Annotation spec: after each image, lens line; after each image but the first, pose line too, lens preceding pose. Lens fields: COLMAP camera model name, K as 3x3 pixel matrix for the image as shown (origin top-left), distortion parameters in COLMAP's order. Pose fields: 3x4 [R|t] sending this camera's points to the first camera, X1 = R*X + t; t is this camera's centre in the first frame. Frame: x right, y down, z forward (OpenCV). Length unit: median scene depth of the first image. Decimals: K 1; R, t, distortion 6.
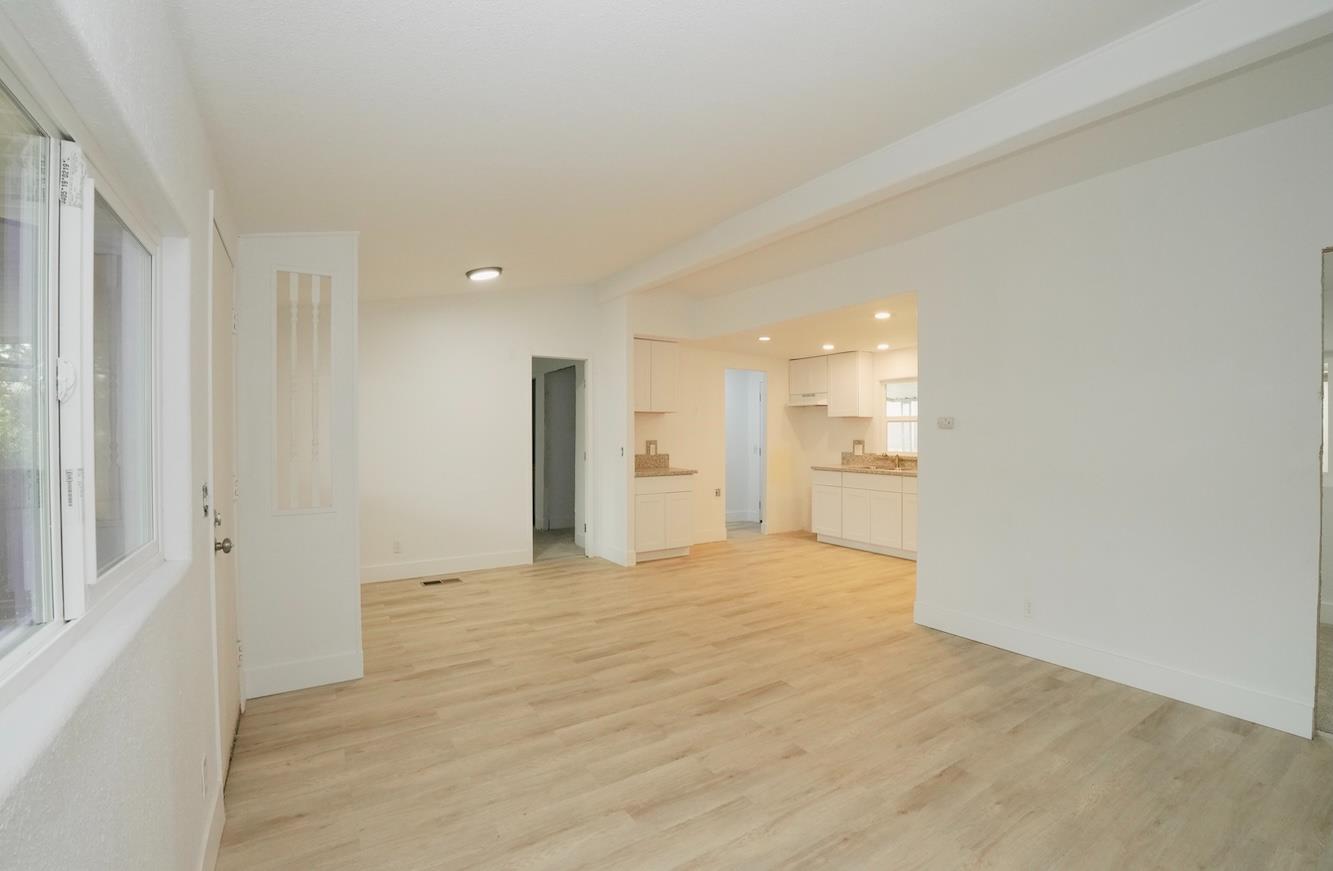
lens RADIAL K [[578.8, 0, 666.5], [0, 578.8, 435.5], [0, 0, 1]] dist [-0.075380, 0.018541]
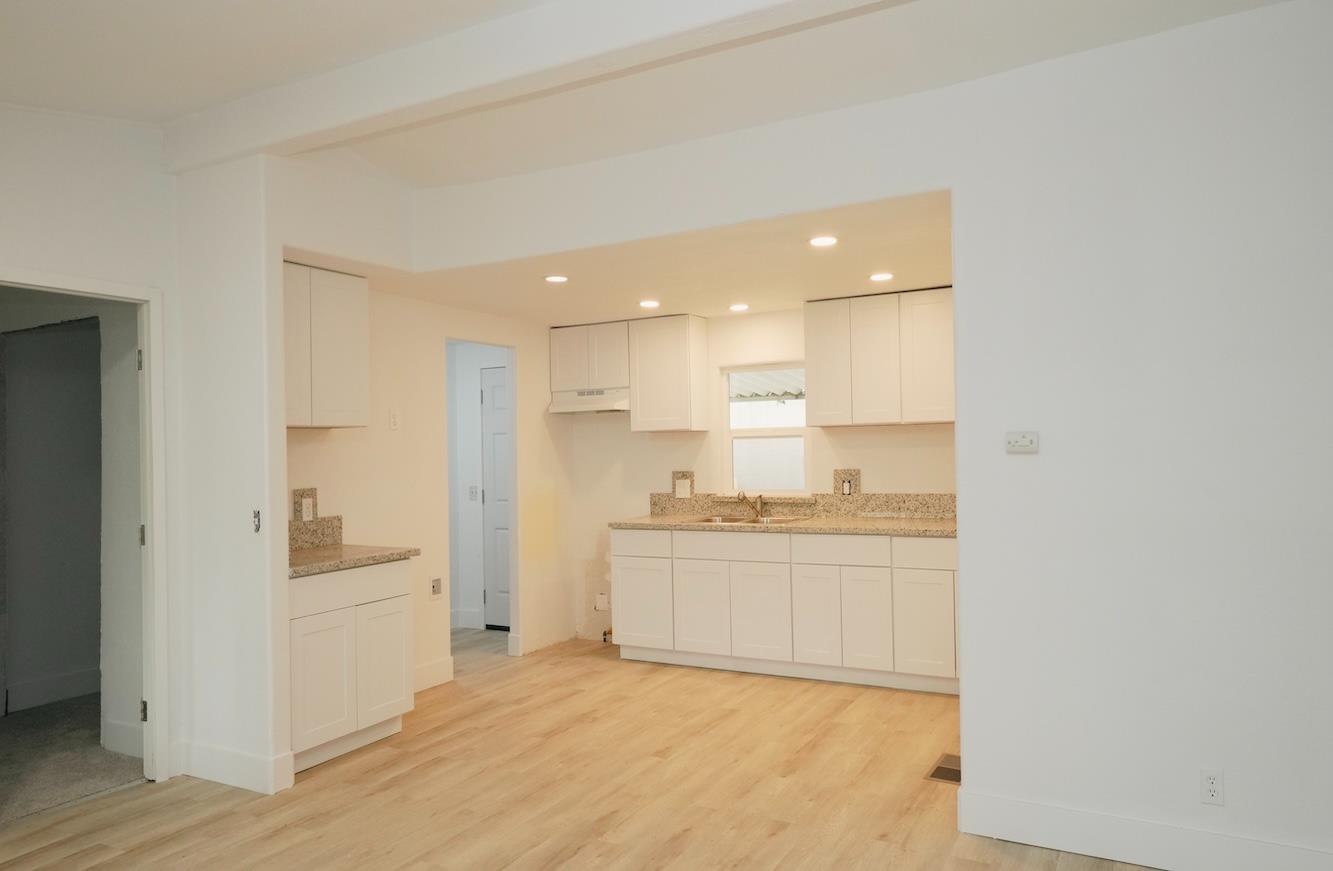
lens RADIAL K [[888.3, 0, 666.5], [0, 888.3, 435.5], [0, 0, 1]] dist [0.008796, 0.003244]
pose [[0.879339, -0.014908, 0.475964, -0.124396], [0.026759, 0.999477, -0.018132, -0.014992], [-0.475444, 0.028680, 0.879278, 0.288286]]
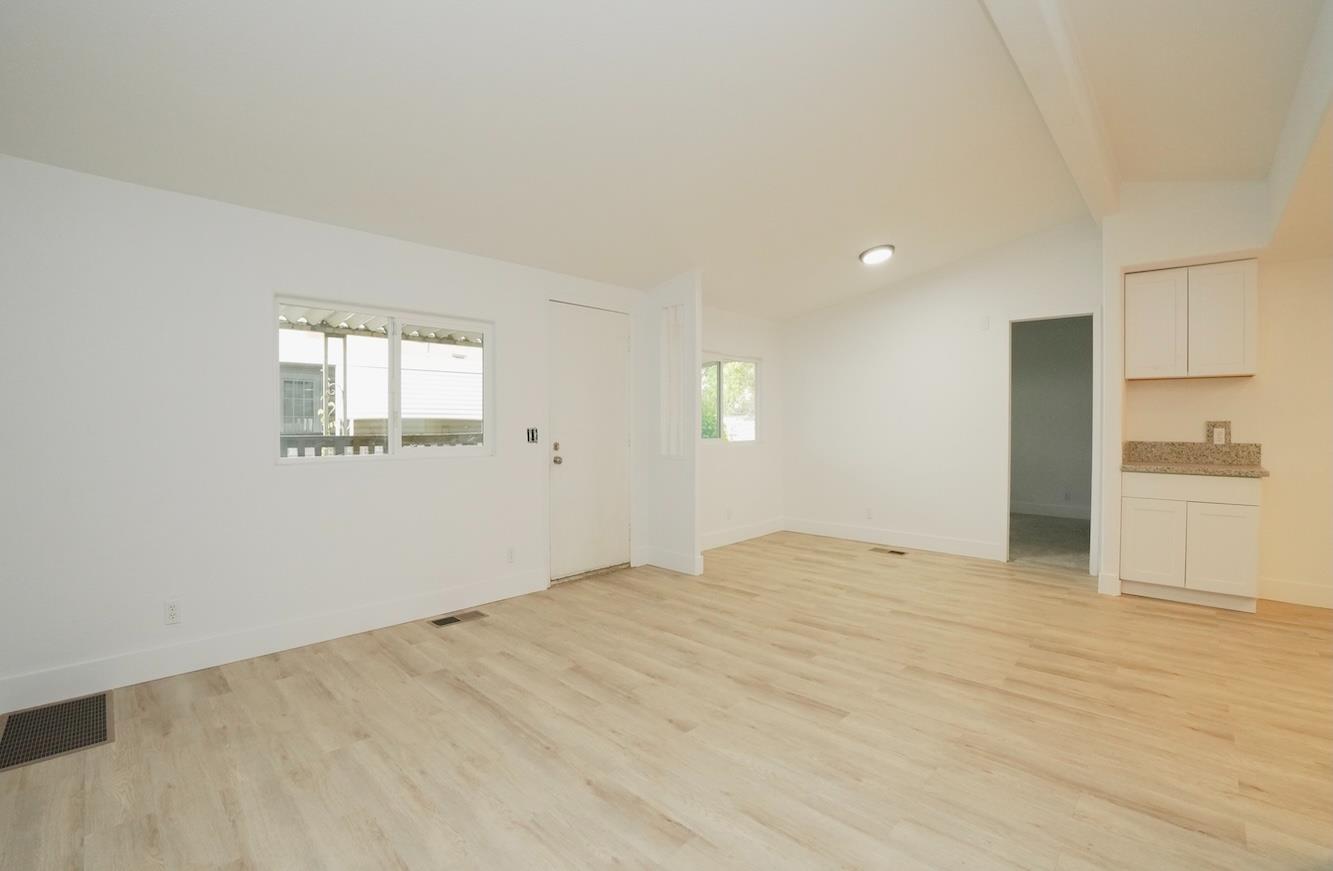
lens RADIAL K [[578.8, 0, 666.5], [0, 578.8, 435.5], [0, 0, 1]] dist [-0.075380, 0.018541]
pose [[0.232448, 0.022354, -0.972352, 0.481369], [-0.009946, 0.999738, 0.020606, 0.020728], [0.972558, 0.004881, 0.232610, 0.313093]]
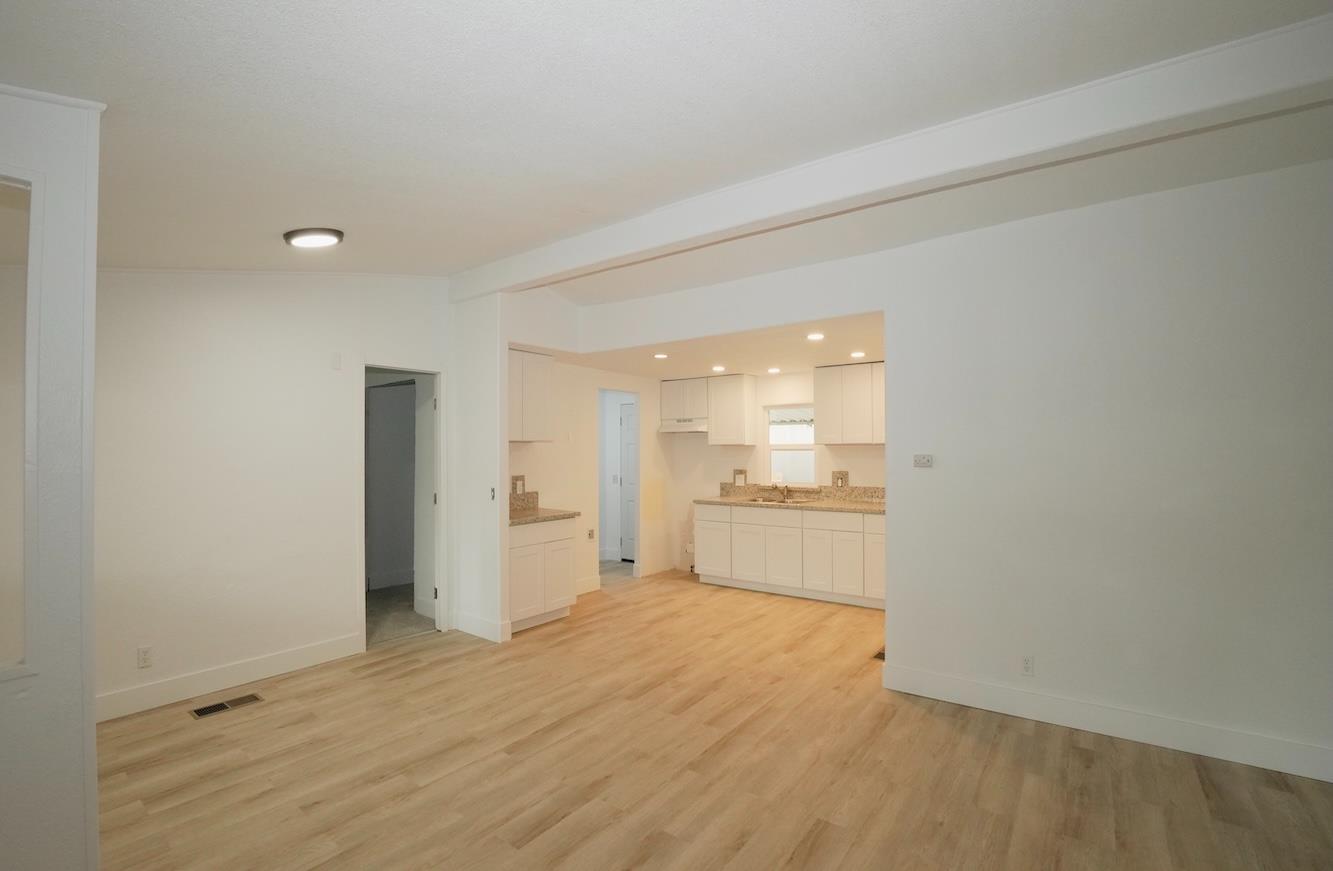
lens RADIAL K [[578.8, 0, 666.5], [0, 578.8, 435.5], [0, 0, 1]] dist [-0.075380, 0.018541]
pose [[0.937146, 0.003095, 0.348923, -0.129550], [0.007762, 0.999528, -0.029713, -0.025282], [-0.348851, 0.030554, 0.936680, 0.204710]]
